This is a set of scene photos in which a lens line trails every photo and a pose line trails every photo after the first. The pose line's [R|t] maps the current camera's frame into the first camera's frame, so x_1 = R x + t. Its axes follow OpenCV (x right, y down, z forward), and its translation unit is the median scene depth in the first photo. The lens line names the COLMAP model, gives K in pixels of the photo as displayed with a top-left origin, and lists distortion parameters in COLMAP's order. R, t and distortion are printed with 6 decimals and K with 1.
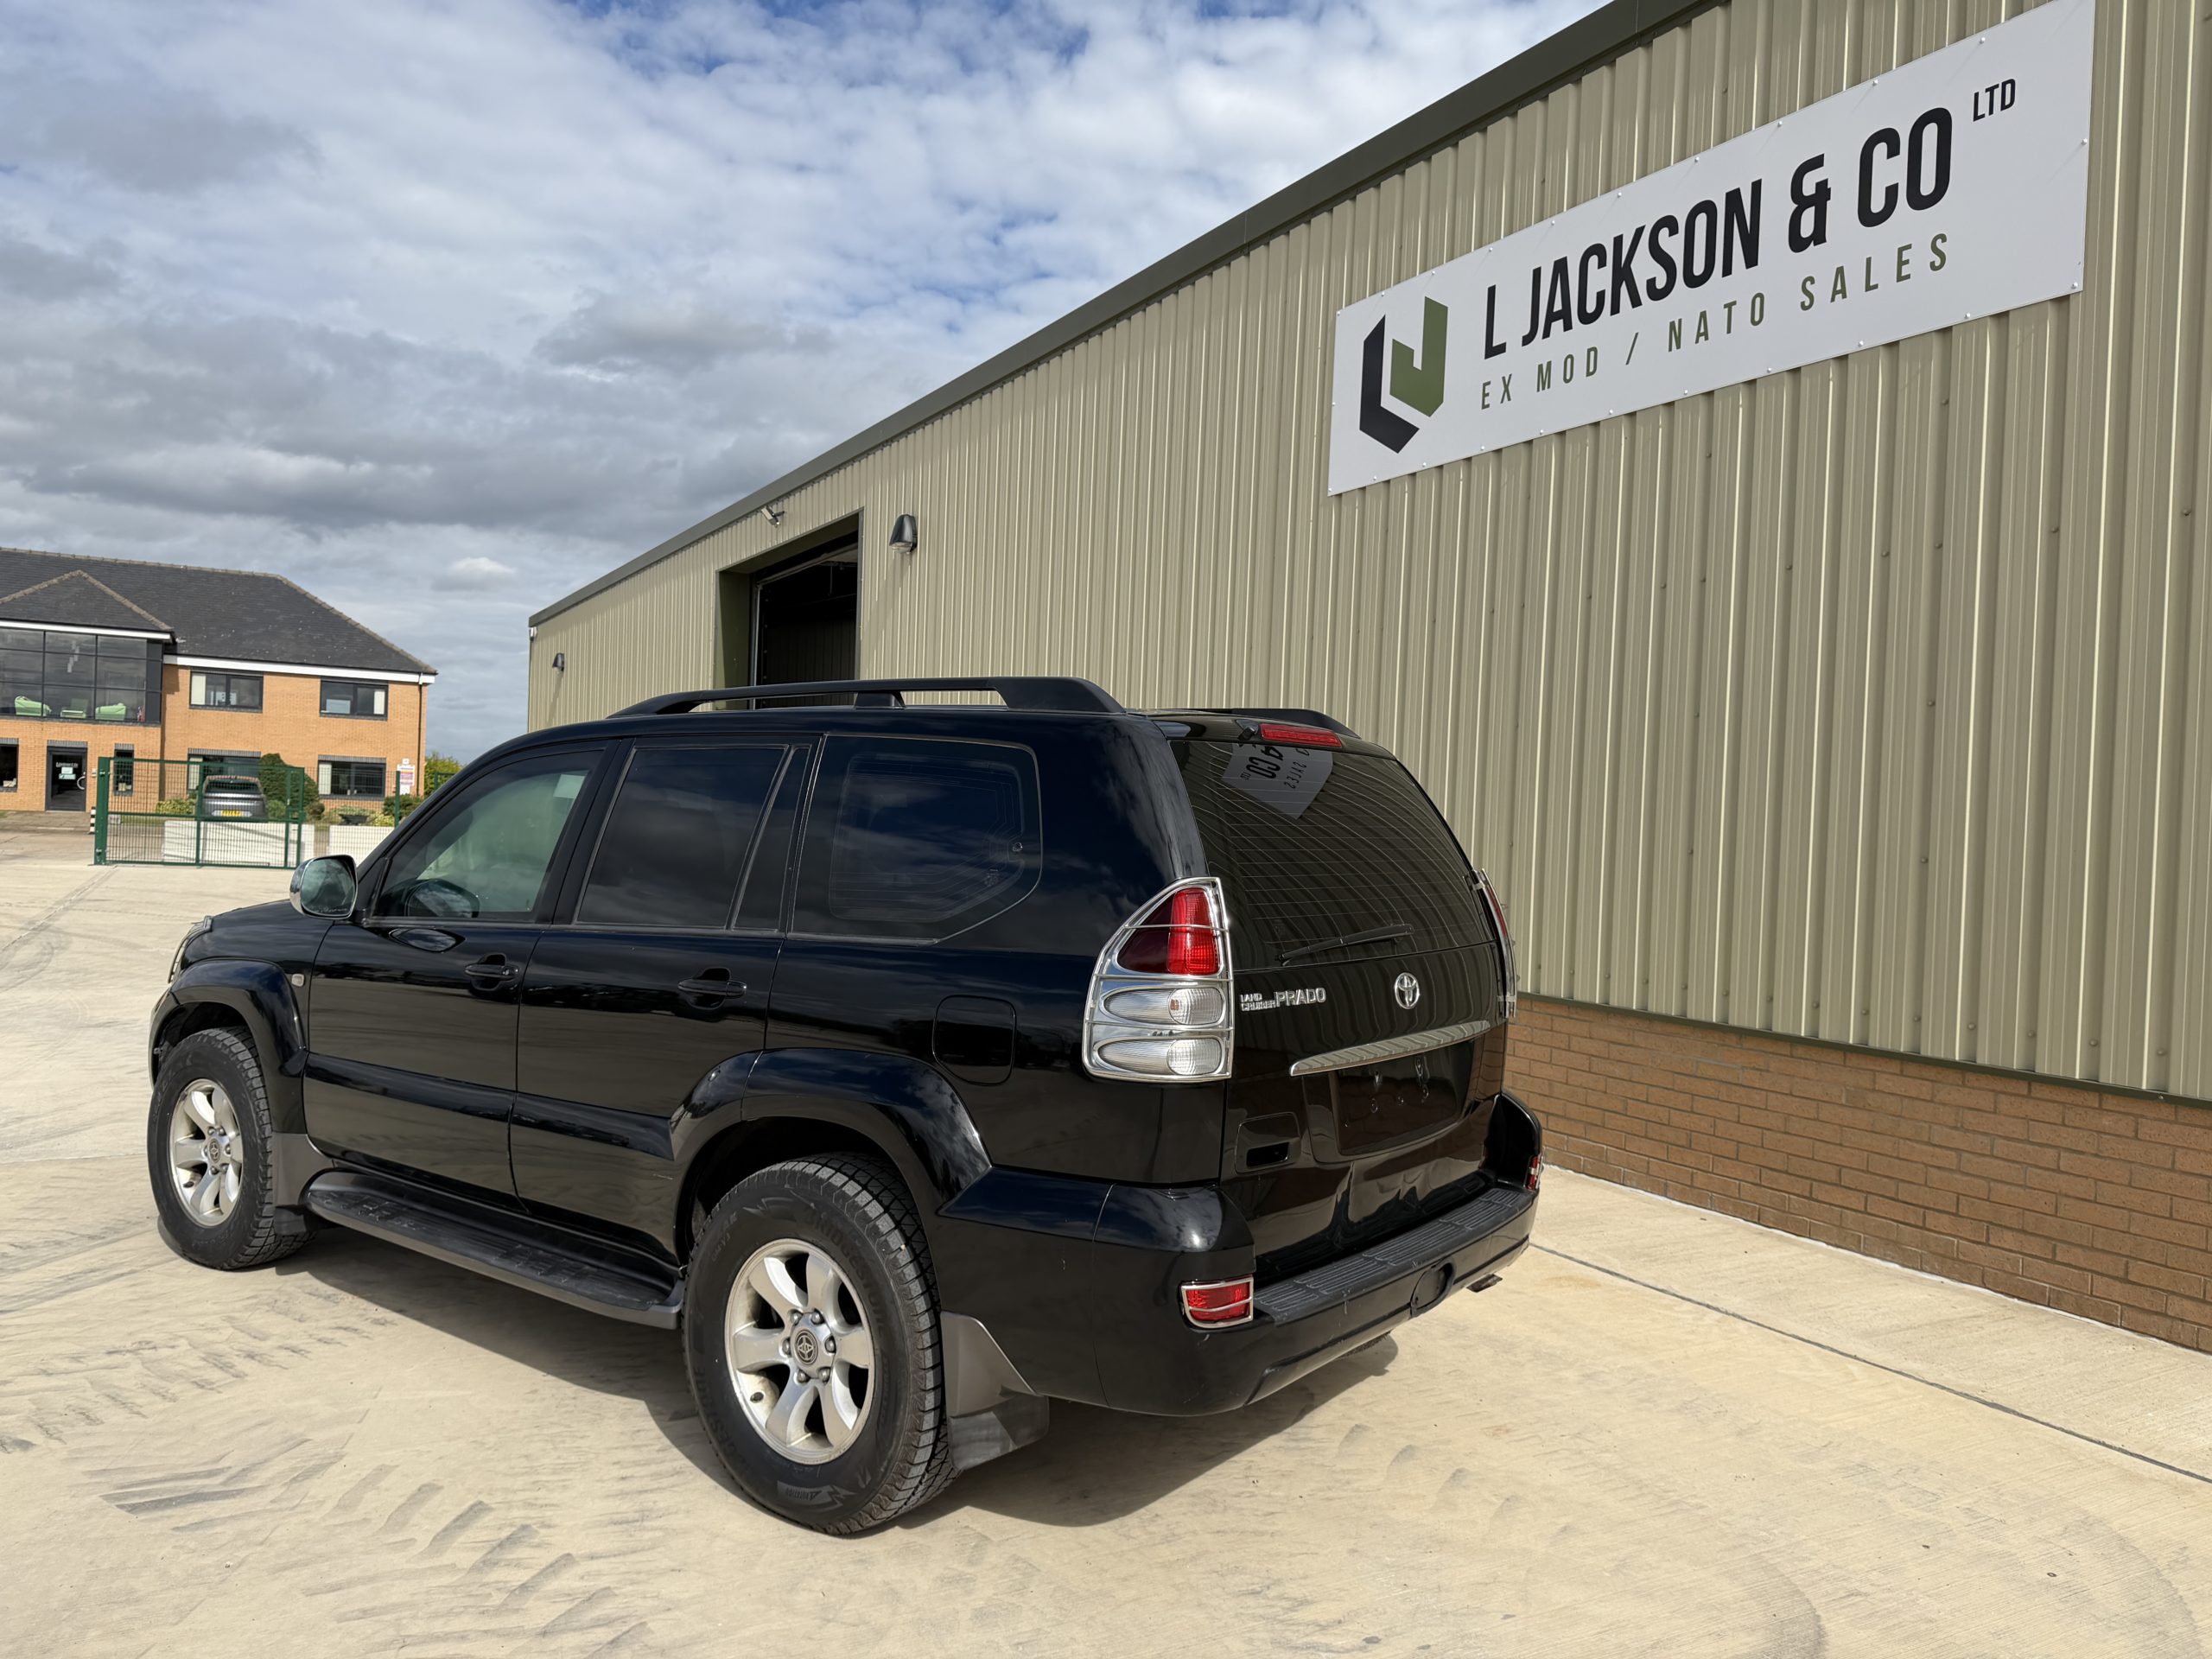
lens RADIAL K [[1568.3, 0, 1096.8], [0, 1568.3, 846.2], [0, 0, 1]] dist [0.007927, -0.006737]
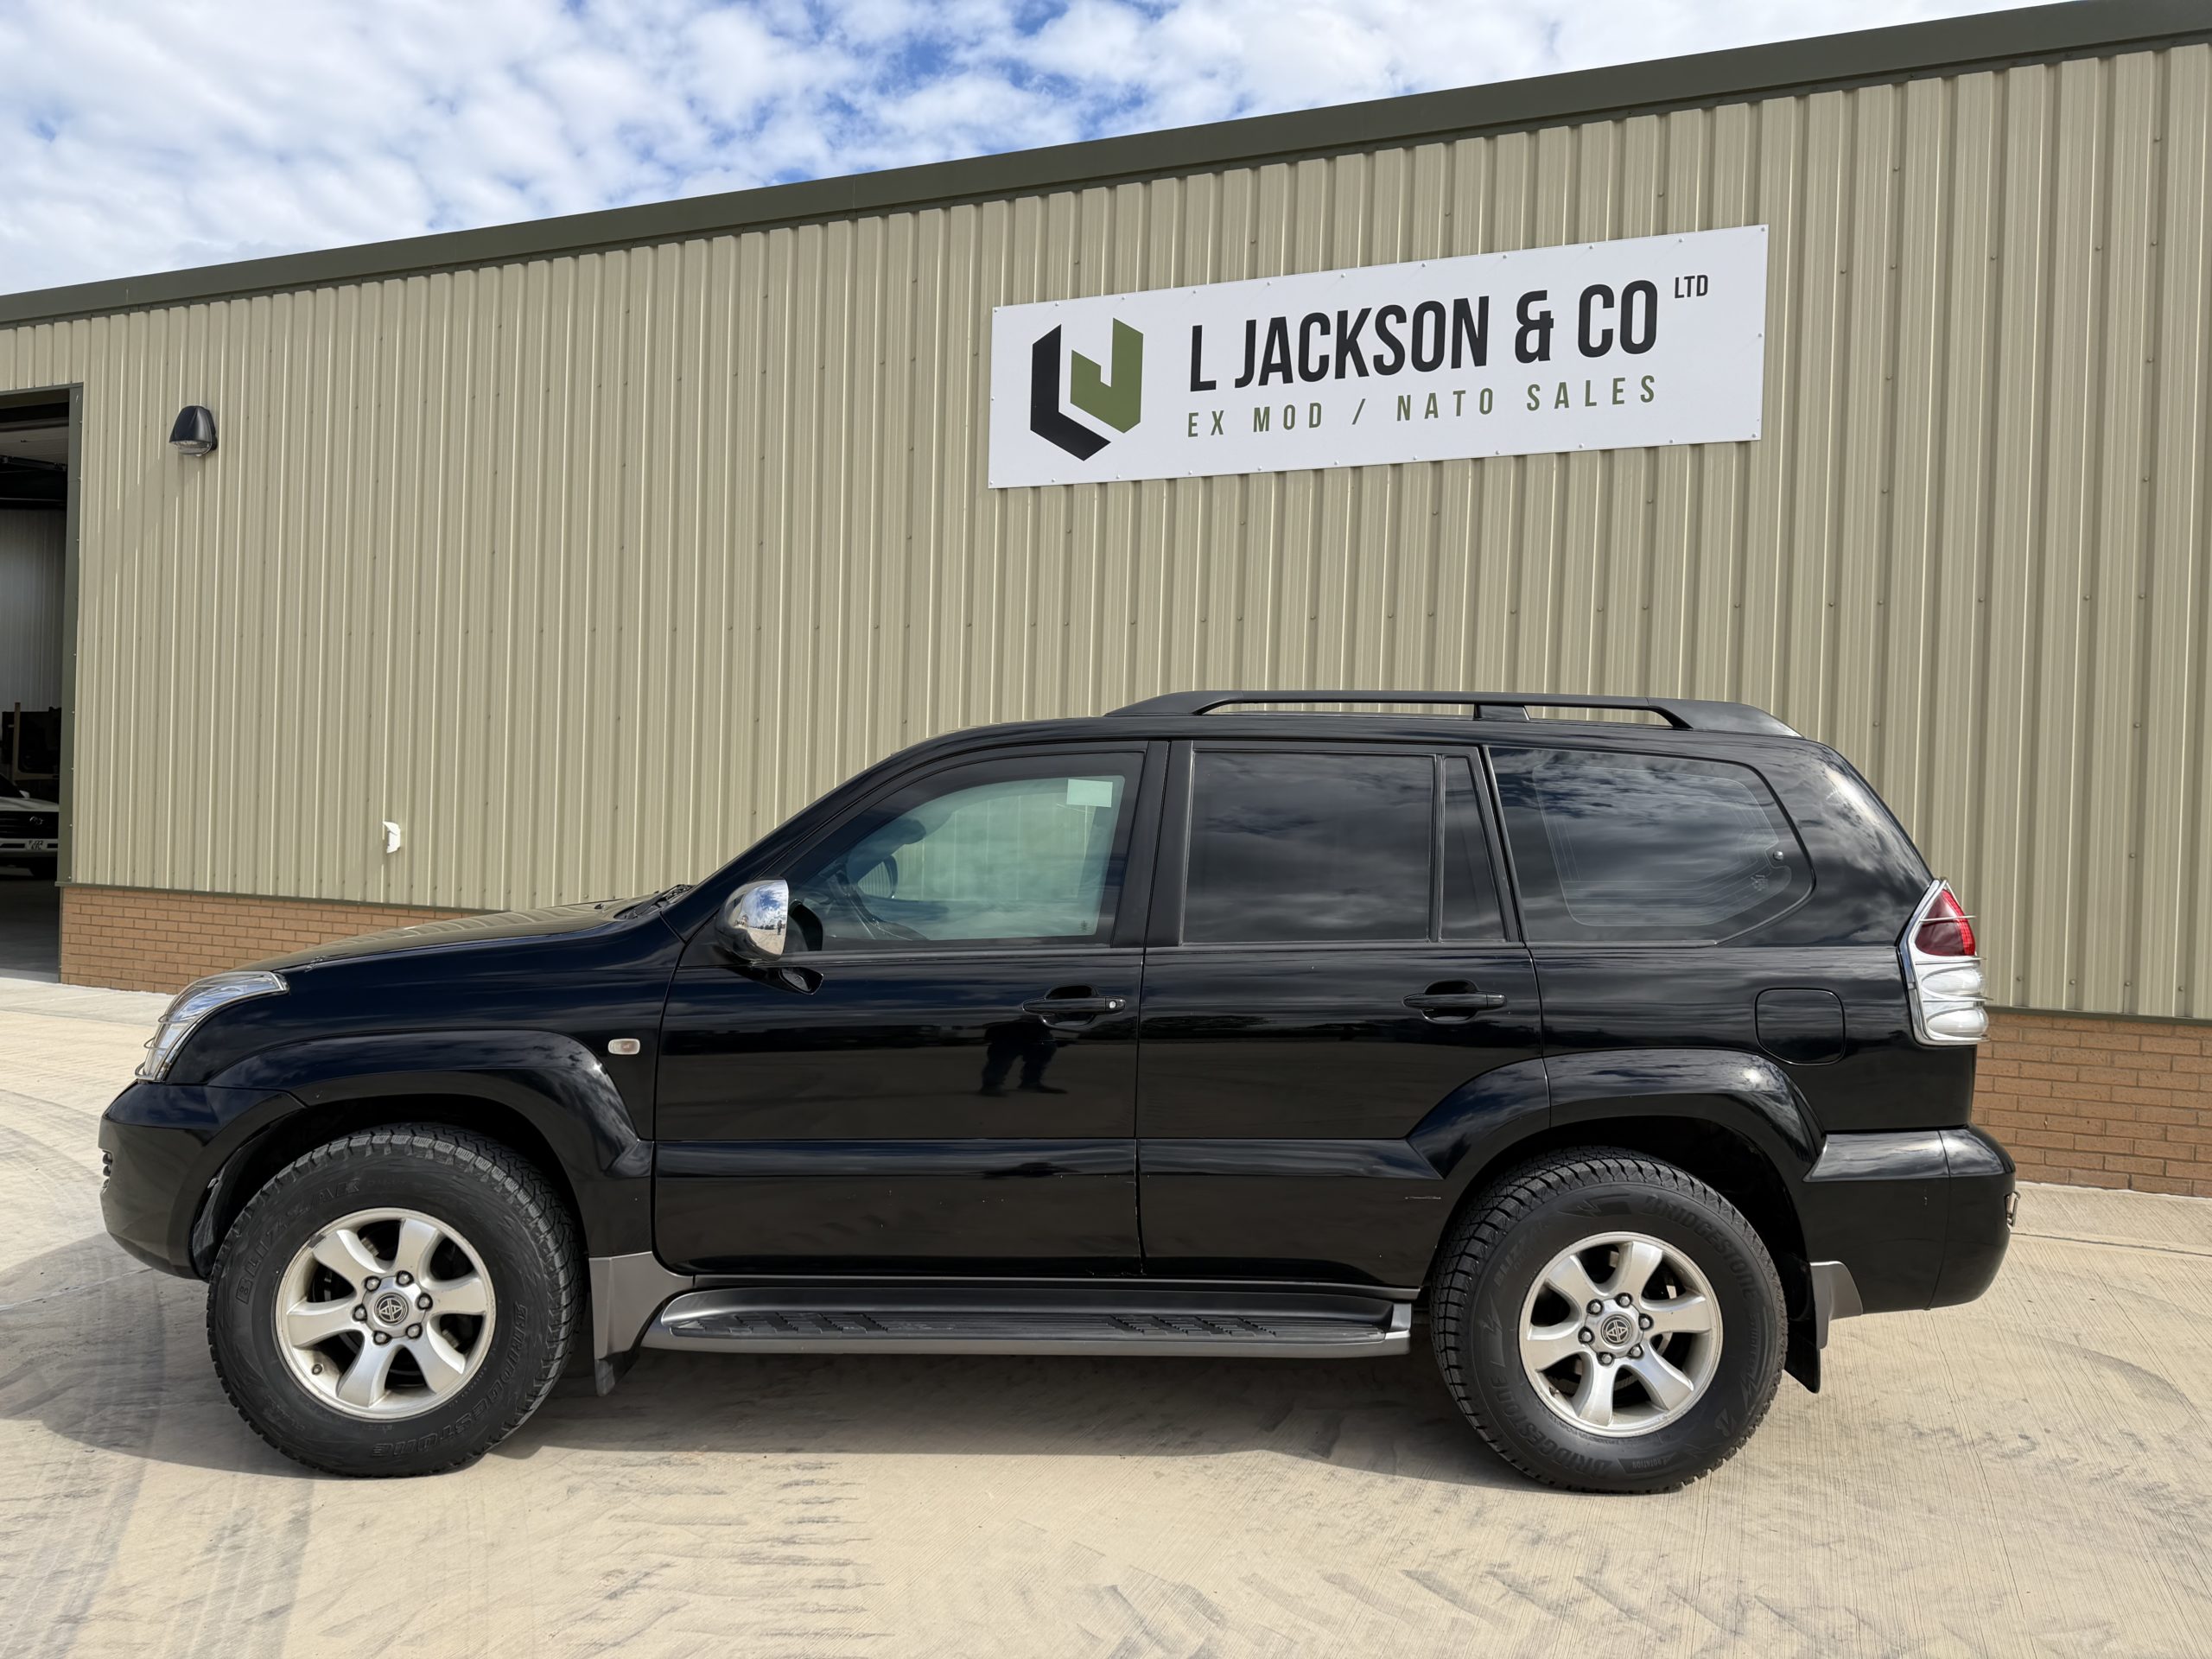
lens RADIAL K [[1544.6, 0, 1092.5], [0, 1544.6, 865.8], [0, 0, 1]] dist [0.030587, -0.025319]
pose [[0.778517, -0.030077, 0.626902, -0.658588], [0.008466, 0.999263, 0.037427, -0.022449], [-0.627566, -0.023830, 0.778198, 0.243661]]
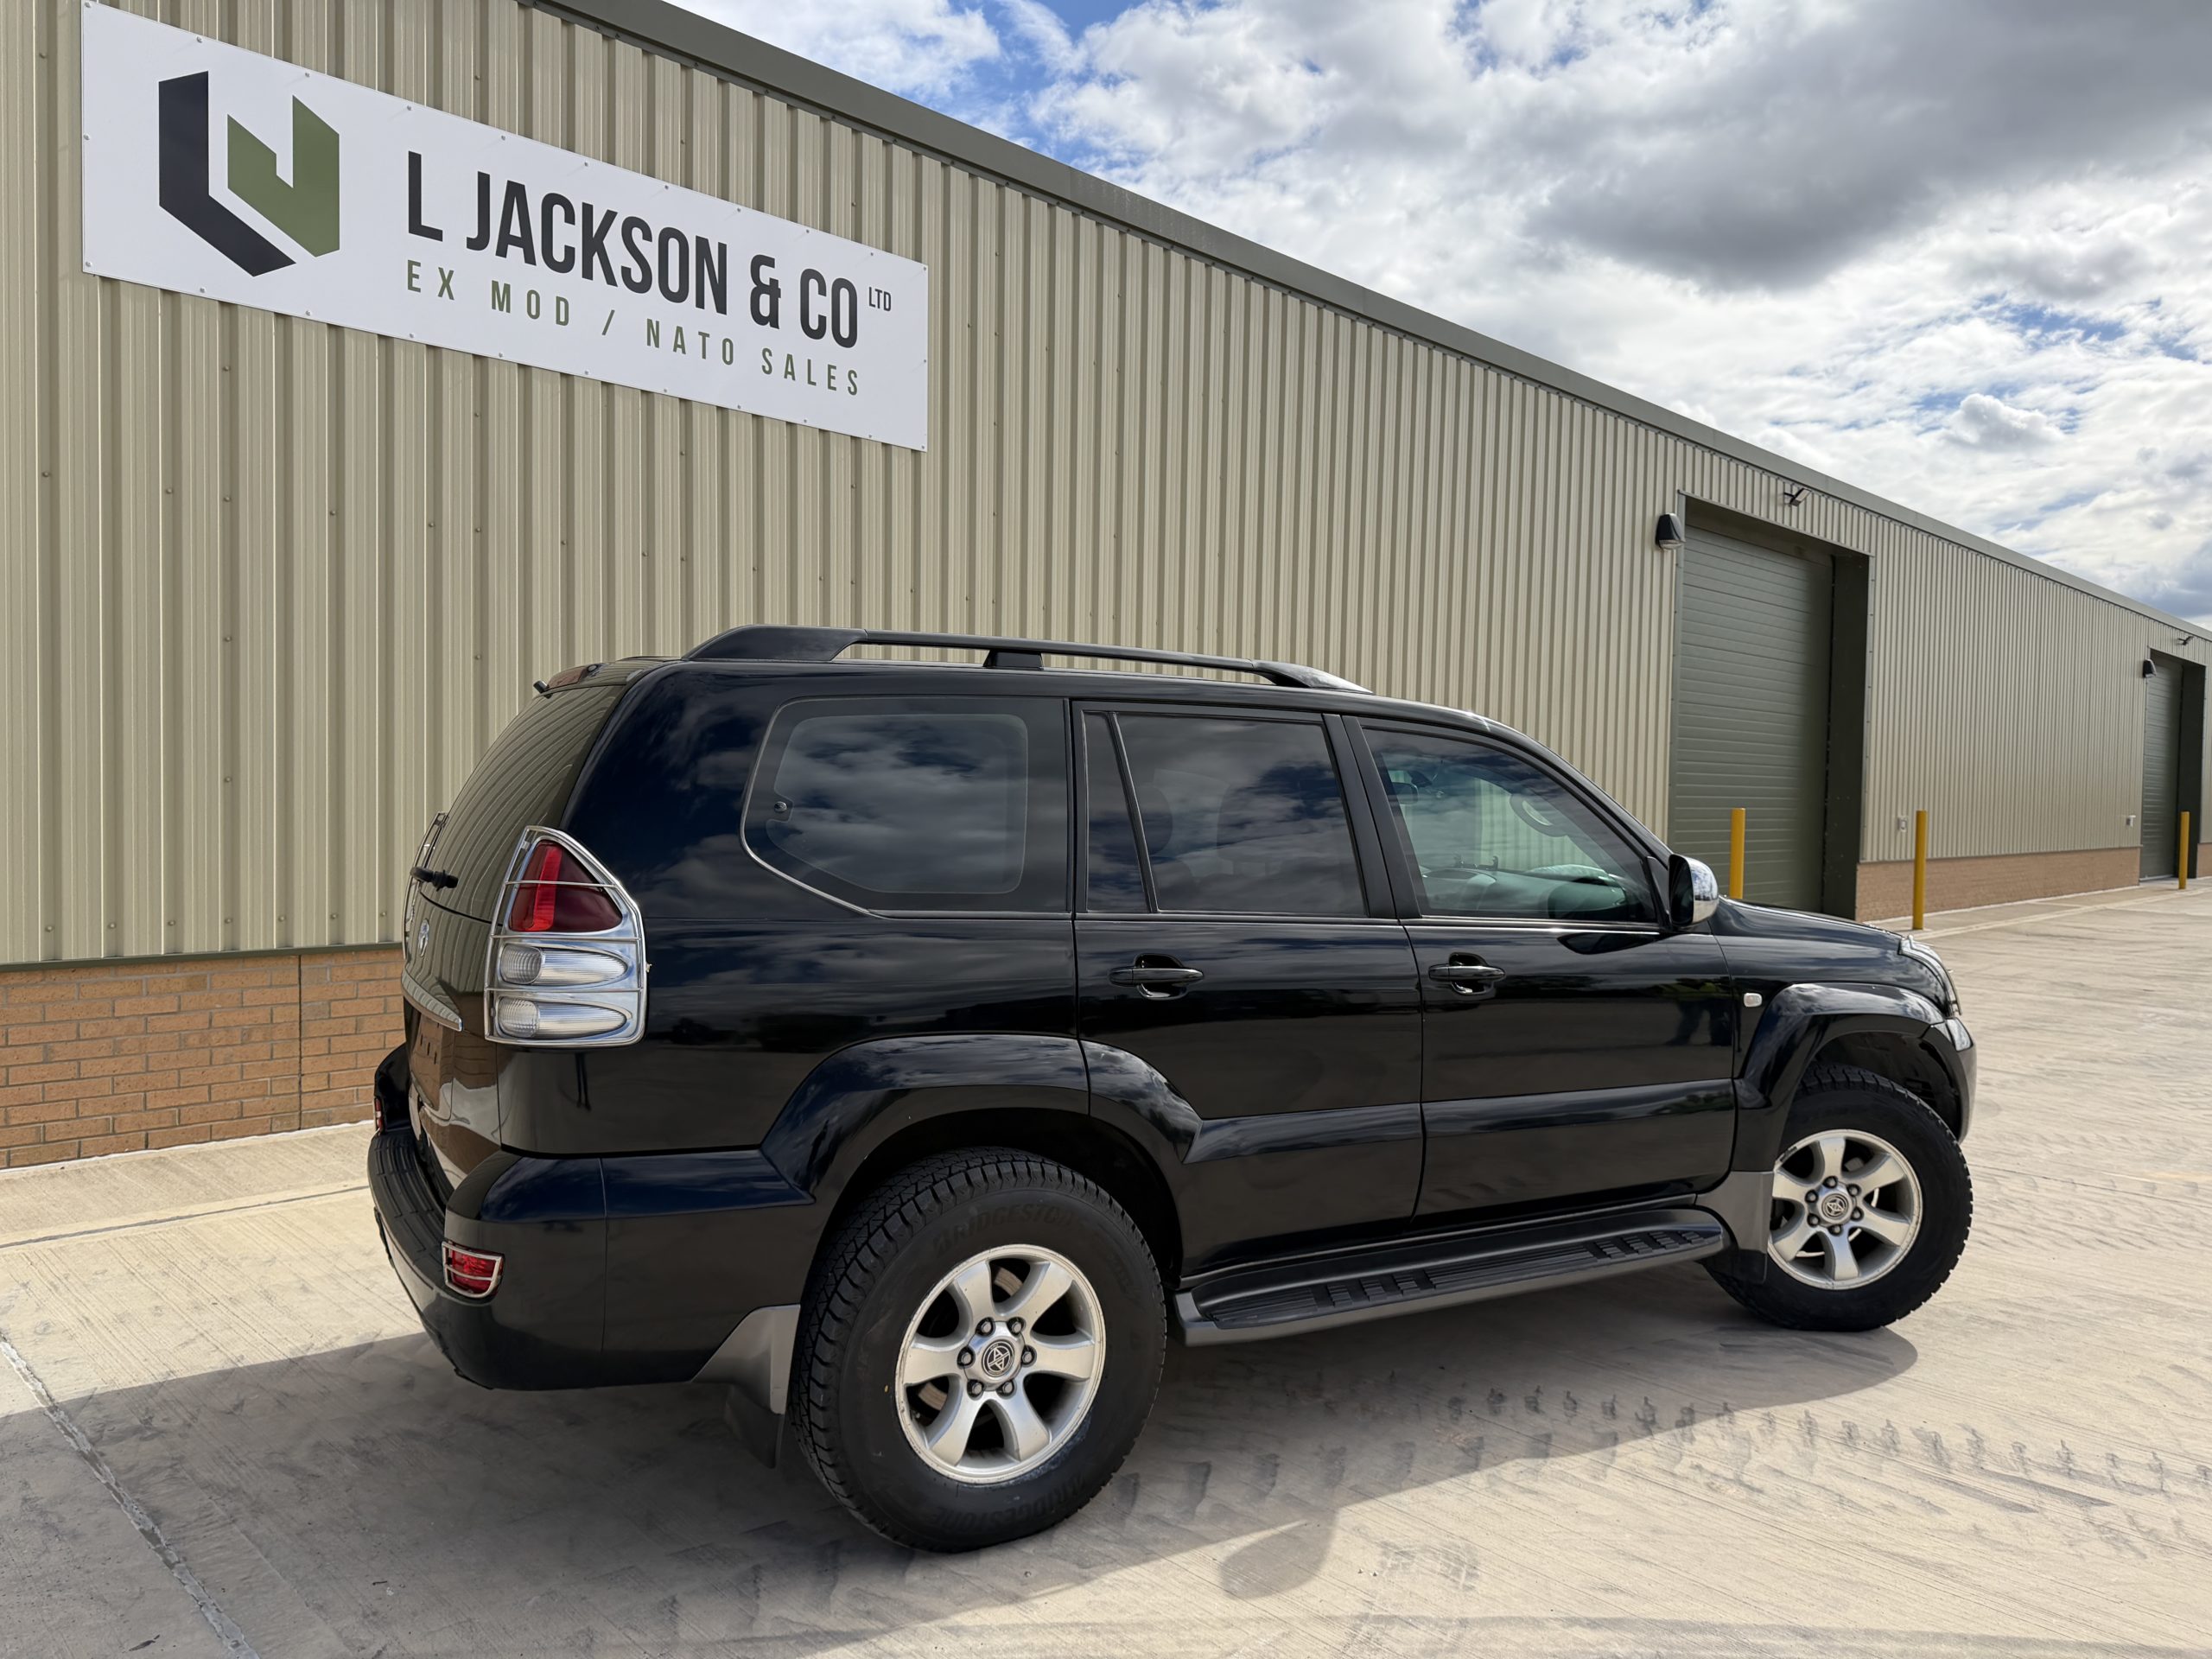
lens RADIAL K [[1558.6, 0, 1095.2], [0, 1558.6, 849.1], [0, 0, 1]] dist [0.041066, -0.048432]
pose [[-0.274553, -0.079525, 0.958278, -0.956830], [-0.011403, 0.996773, 0.079453, -0.053310], [-0.961504, 0.010887, -0.274574, 1.150132]]
